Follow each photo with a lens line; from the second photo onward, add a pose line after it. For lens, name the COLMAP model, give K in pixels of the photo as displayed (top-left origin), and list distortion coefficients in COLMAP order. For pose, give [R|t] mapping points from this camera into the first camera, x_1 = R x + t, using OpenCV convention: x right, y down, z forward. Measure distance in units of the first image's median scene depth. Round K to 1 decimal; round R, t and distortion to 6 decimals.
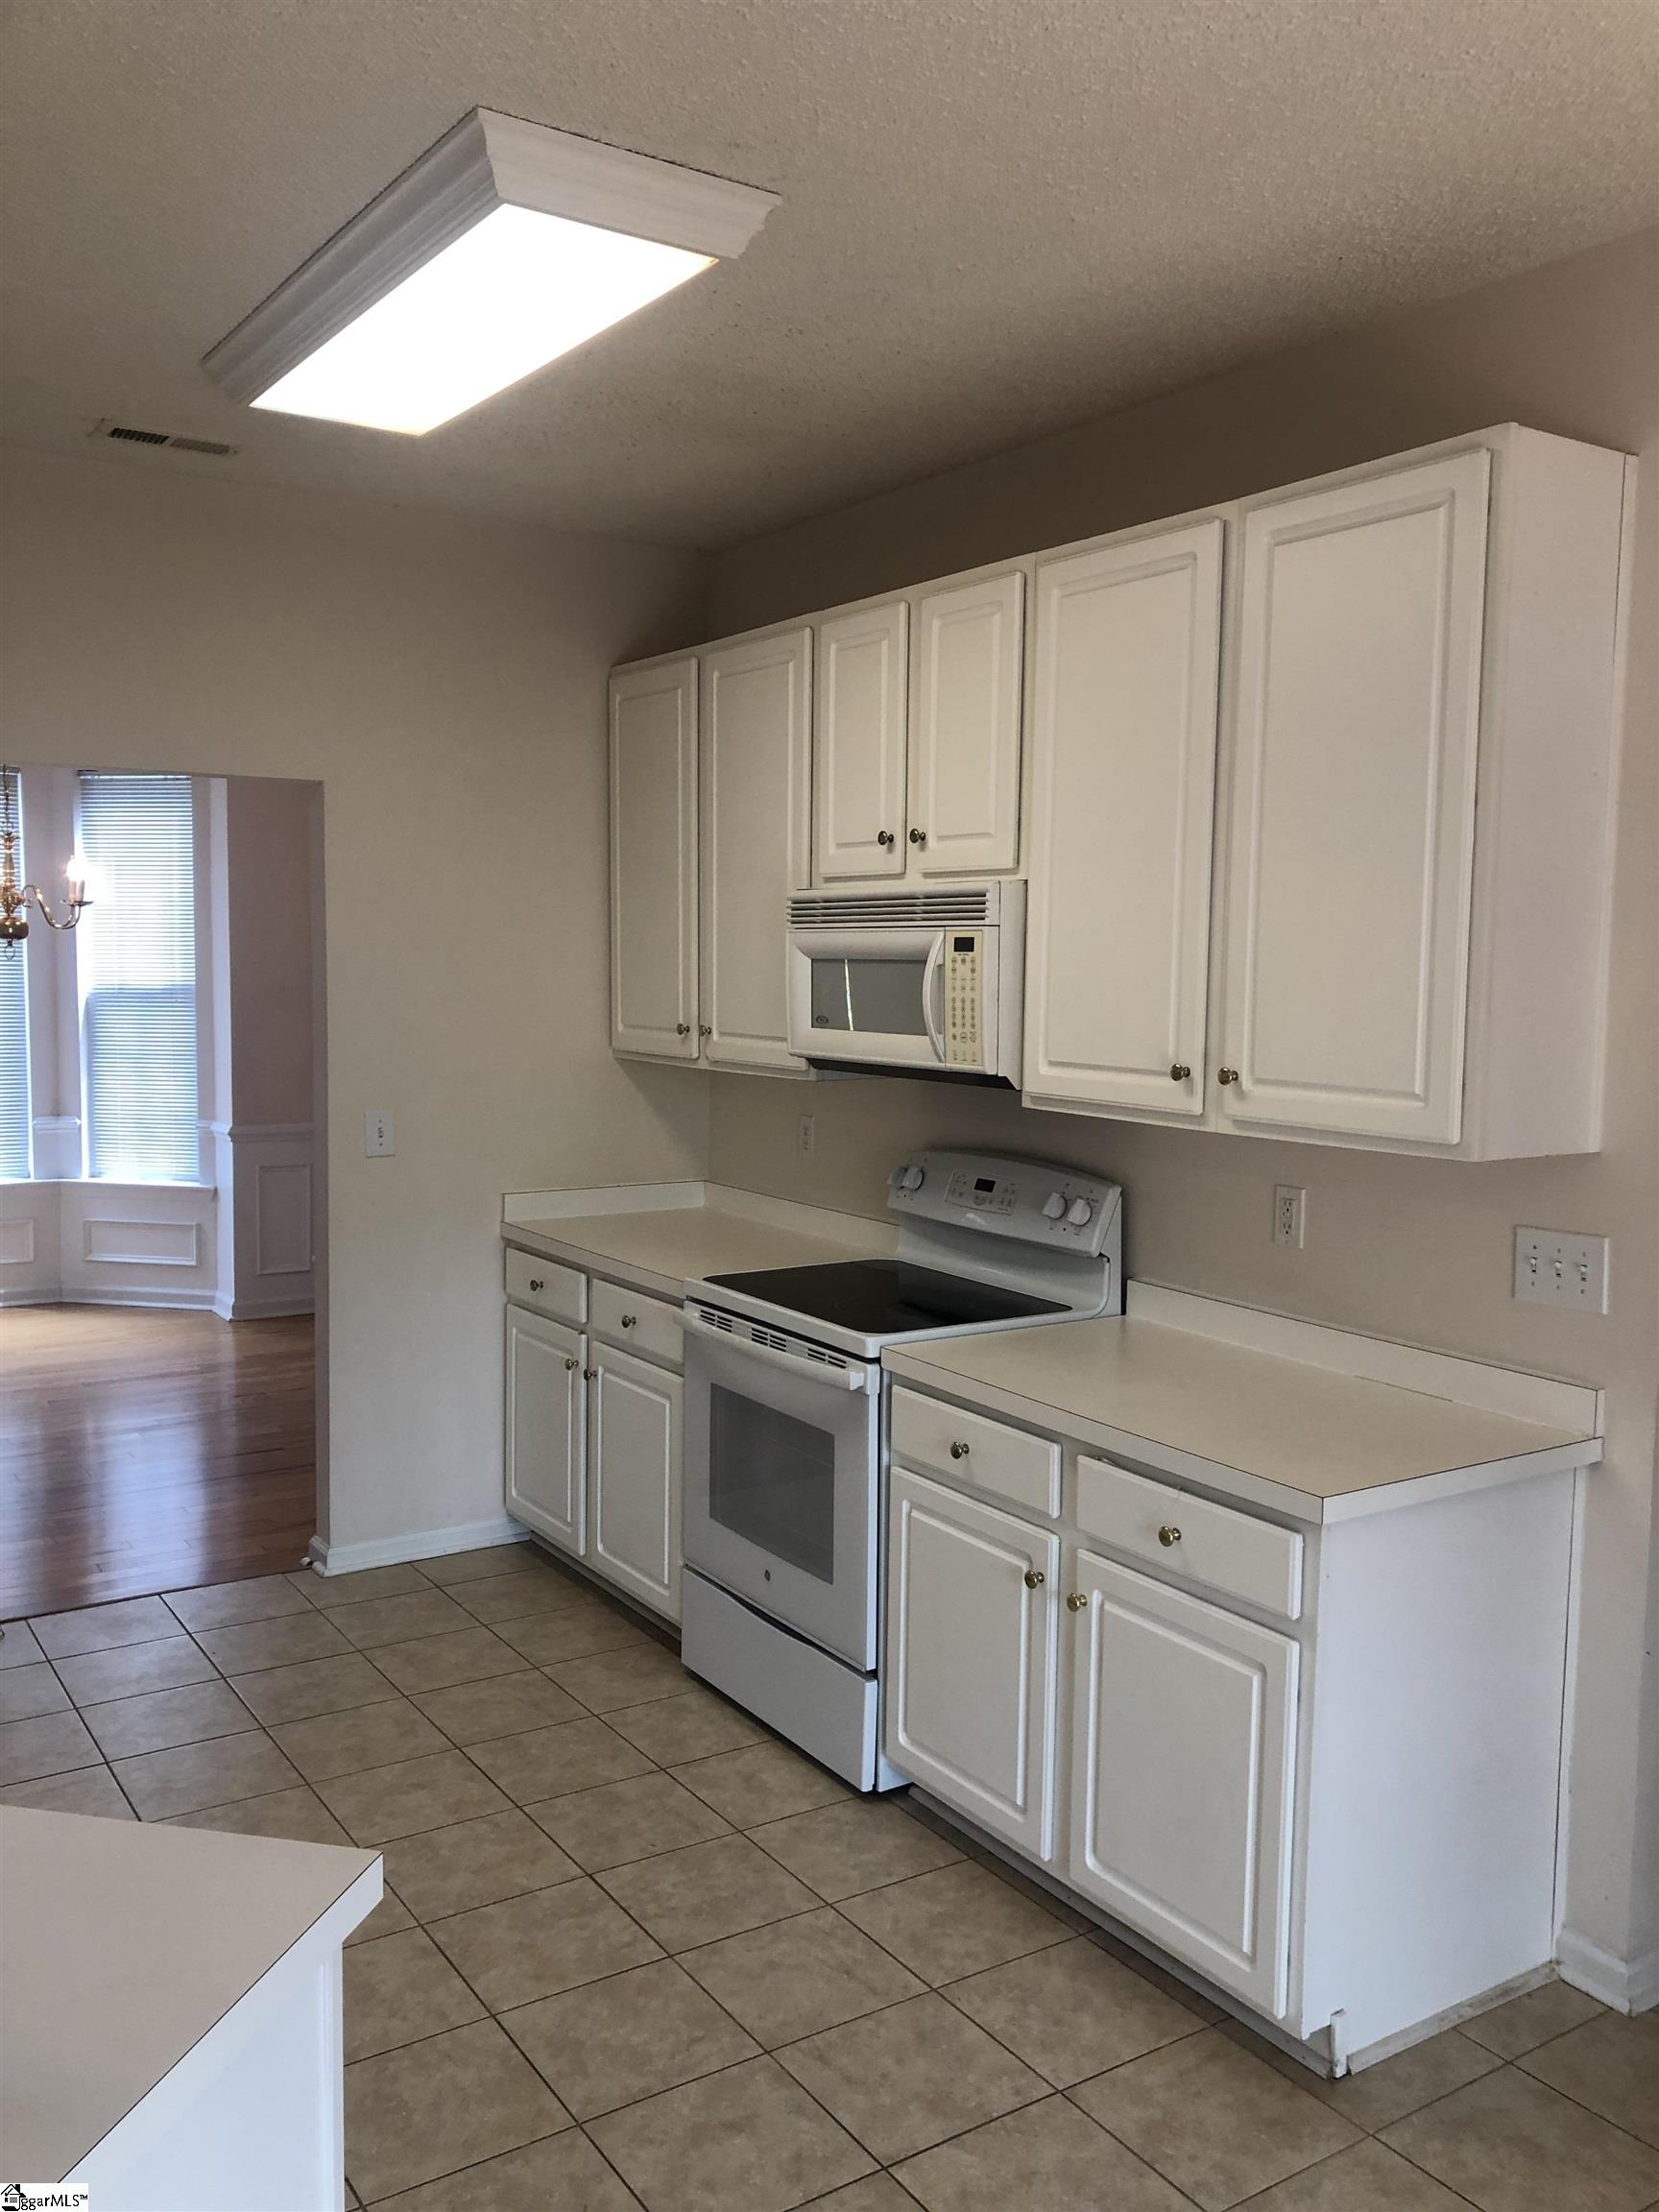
lens RADIAL K [[1818.5, 0, 848.2], [0, 1818.5, 1110.2], [0, 0, 1]] dist [0.031764, 0.002720]
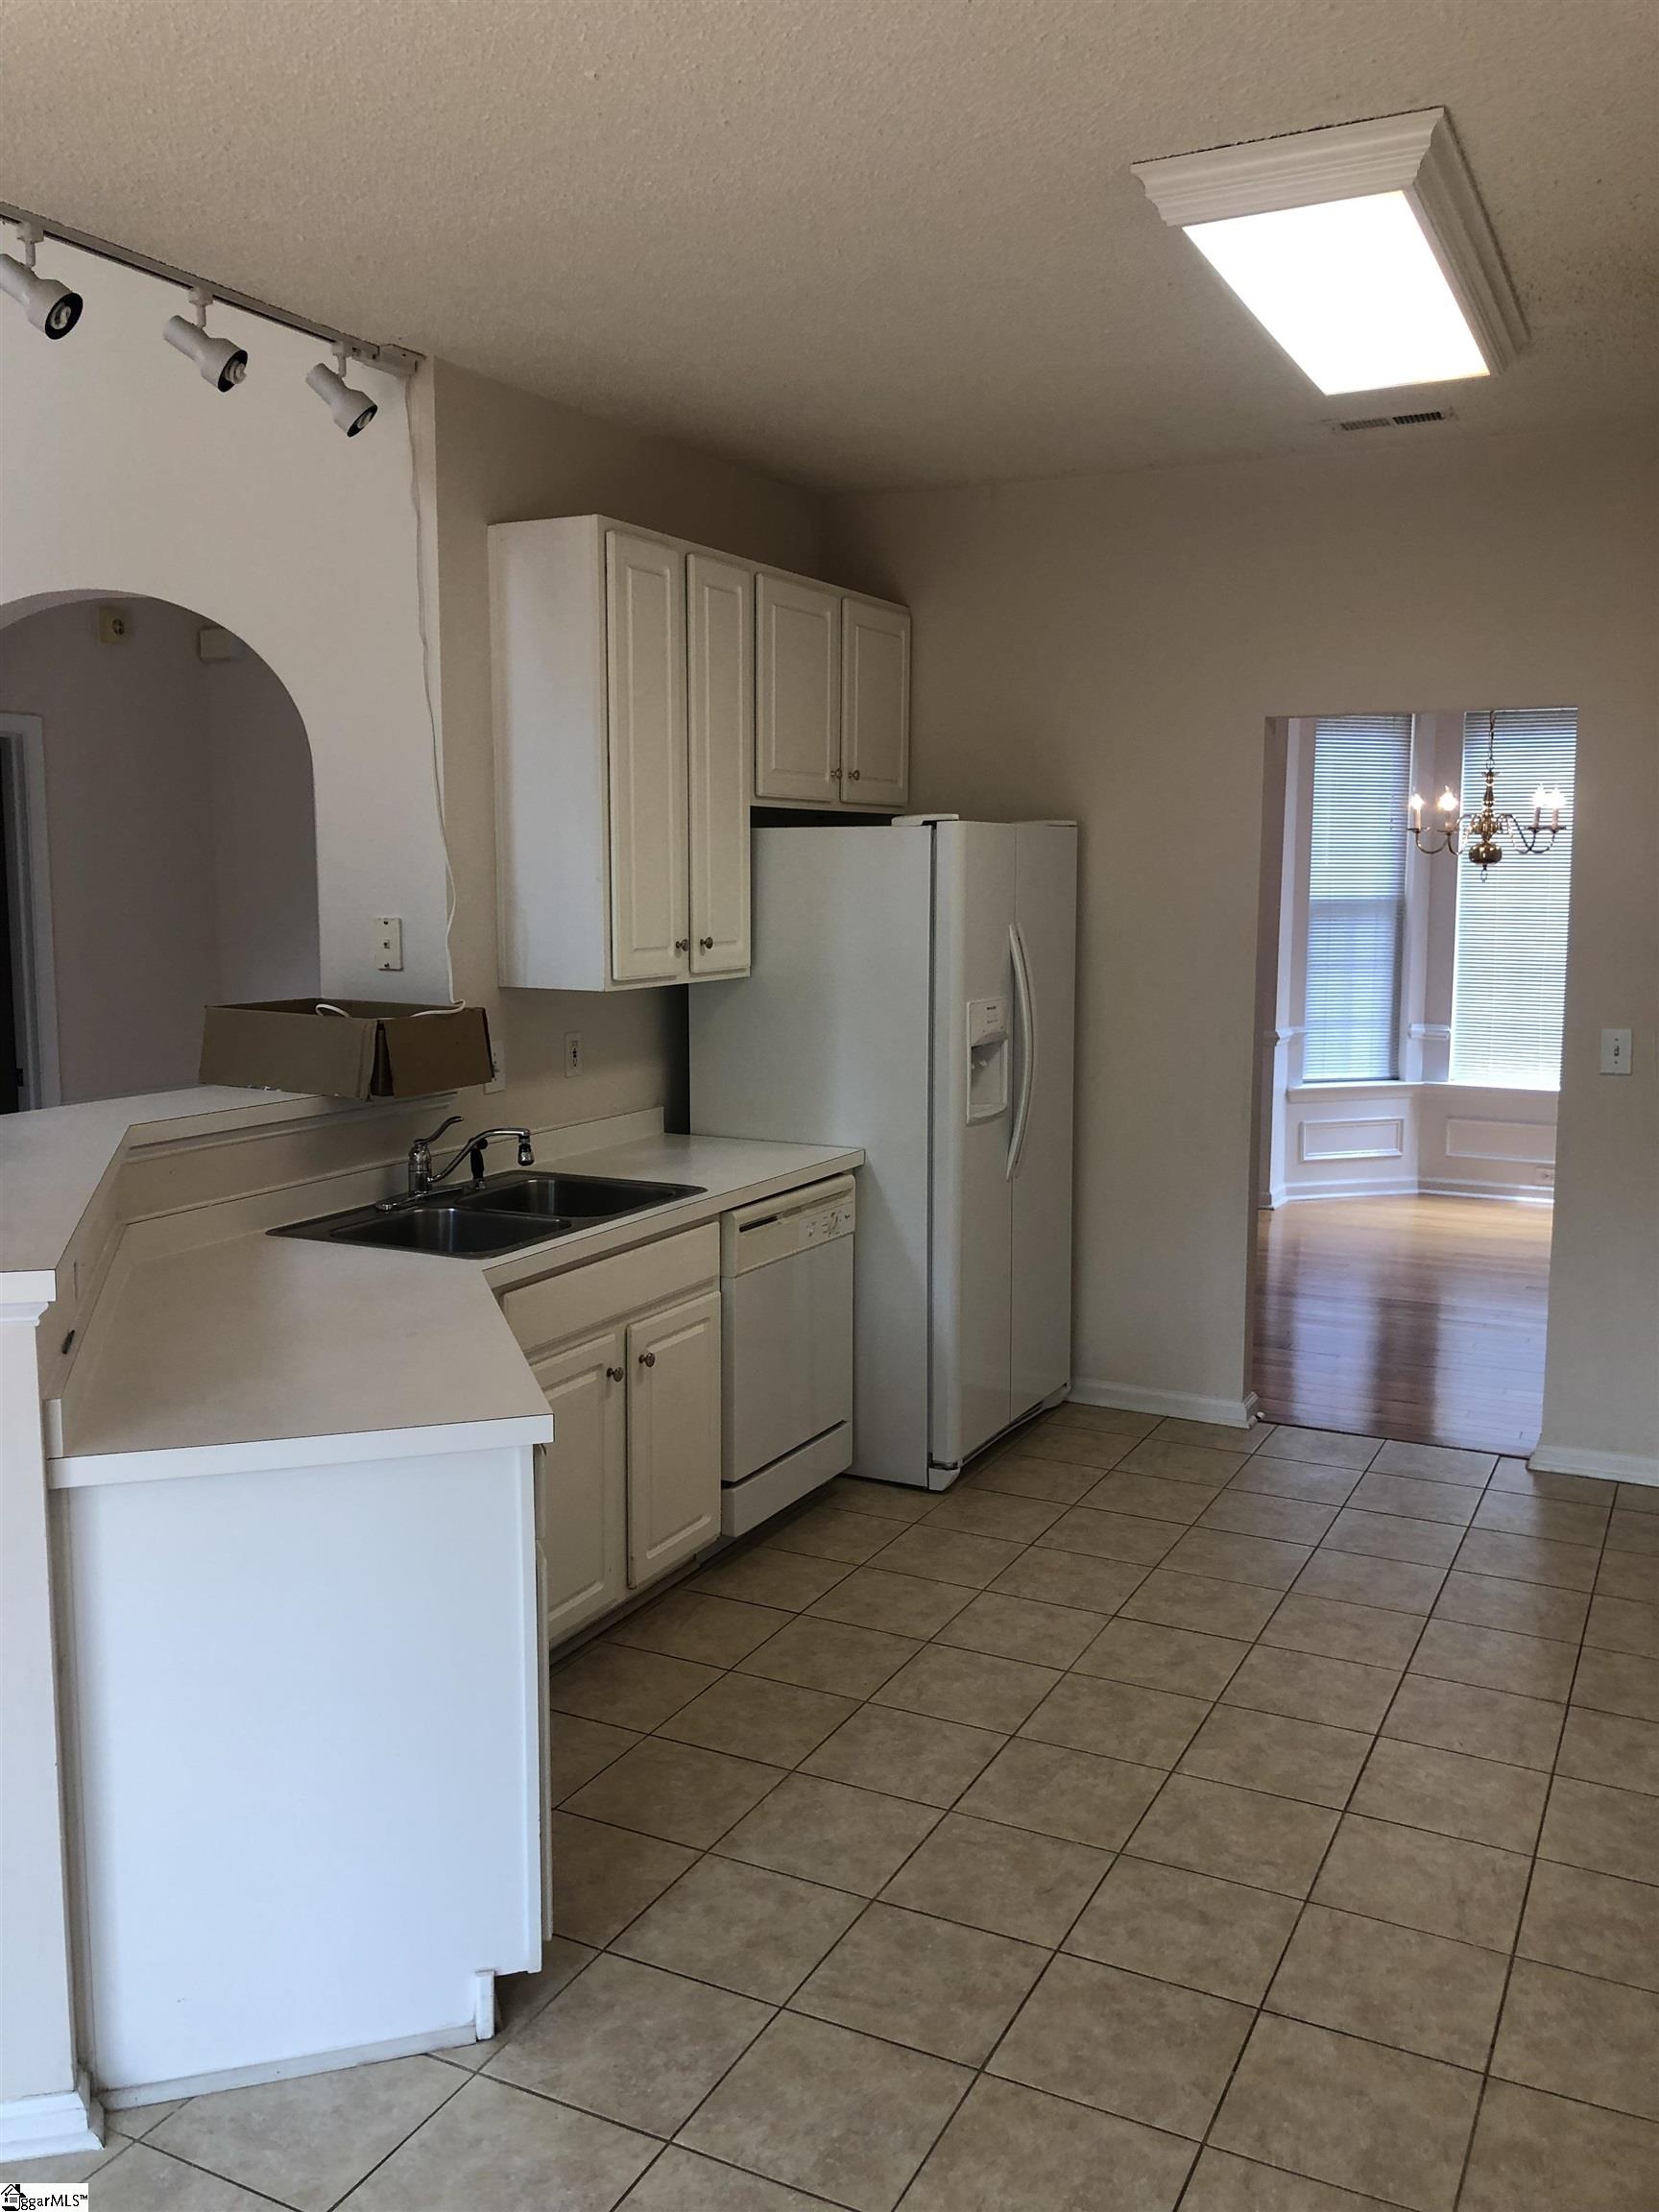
lens RADIAL K [[1818.5, 0, 841.4], [0, 1818.5, 1099.7], [0, 0, 1]] dist [0.031764, 0.002720]
pose [[0.486543, 0.091664, -0.868834, 0.652998], [-0.059632, 0.995646, 0.071650, -0.011617], [0.871619, 0.016950, 0.489891, 0.212582]]
